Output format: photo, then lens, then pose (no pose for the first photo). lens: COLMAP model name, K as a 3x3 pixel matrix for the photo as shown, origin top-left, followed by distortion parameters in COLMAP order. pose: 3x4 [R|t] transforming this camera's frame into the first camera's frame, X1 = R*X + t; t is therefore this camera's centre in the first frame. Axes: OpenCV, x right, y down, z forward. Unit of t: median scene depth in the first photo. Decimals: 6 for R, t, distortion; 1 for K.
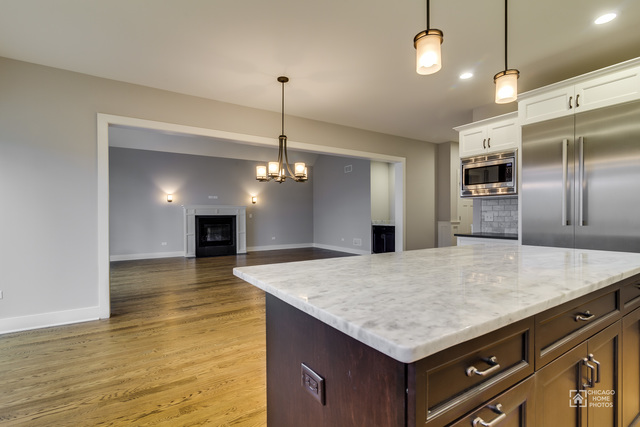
lens RADIAL K [[296.3, 0, 319.3], [0, 296.3, 217.9], [0, 0, 1]] dist [-0.001353, -0.000233]
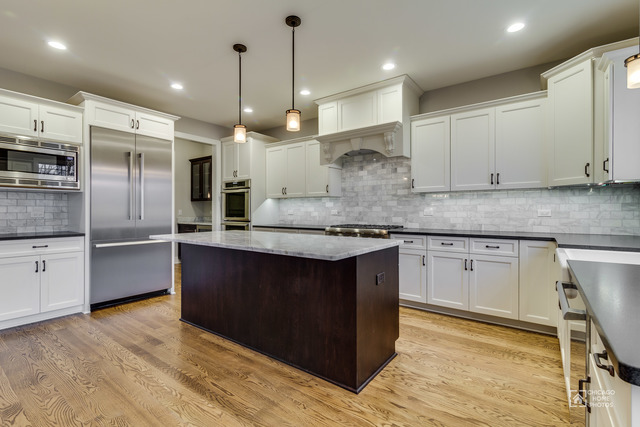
lens RADIAL K [[295.0, 0, 320.0], [0, 295.0, 213.5], [0, 0, 1]] dist [0.000048, -0.000976]
pose [[-0.347591, -0.001004, 0.937646, -0.628021], [0.008262, 0.999957, 0.004133, 0.000515], [-0.937610, 0.009184, -0.347568, 0.686701]]
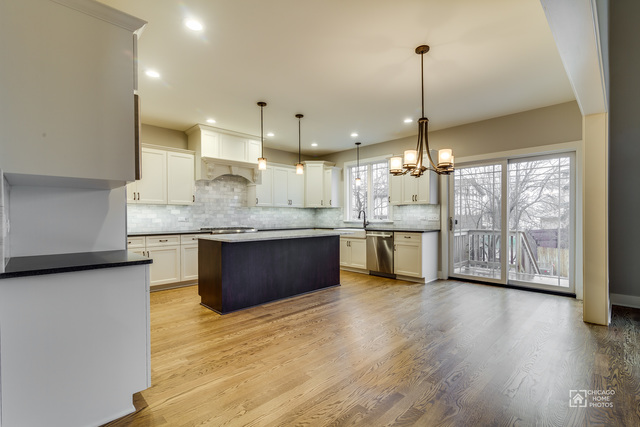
lens RADIAL K [[301.9, 0, 331.5], [0, 301.9, 216.2], [0, 0, 1]] dist [-0.000160, -0.000232]
pose [[-0.972843, 0.007832, -0.231335, 0.408031], [0.005931, 0.999943, 0.008911, -0.026898], [0.231391, 0.007297, -0.972833, 2.107159]]
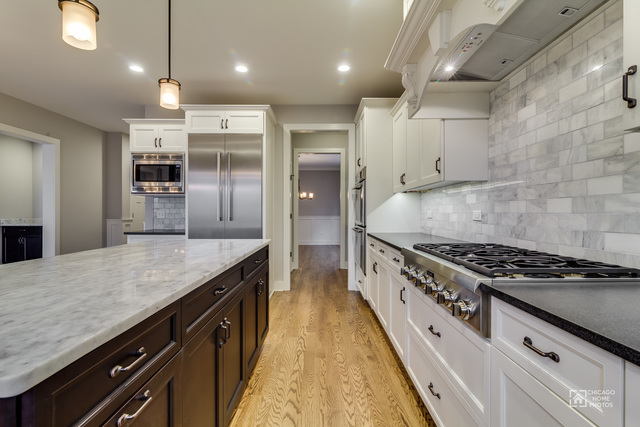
lens RADIAL K [[295.0, 0, 320.0], [0, 295.0, 213.5], [0, 0, 1]] dist [0.000048, -0.000976]
pose [[0.549437, 0.004565, 0.835523, 0.025982], [0.000473, 0.999983, -0.005774, 0.001182], [-0.835535, 0.003568, 0.549425, -0.039797]]
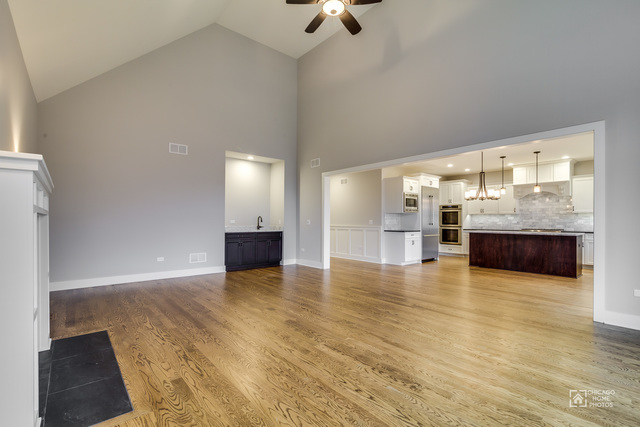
lens RADIAL K [[289.0, 0, 322.0], [0, 289.0, 219.5], [0, 0, 1]] dist [-0.000346, -0.000056]
pose [[-0.140423, 0.008428, 0.990056, -1.816129], [0.003411, 0.999962, -0.008028, -0.009393], [-0.990086, 0.002250, -0.140446, 2.454150]]
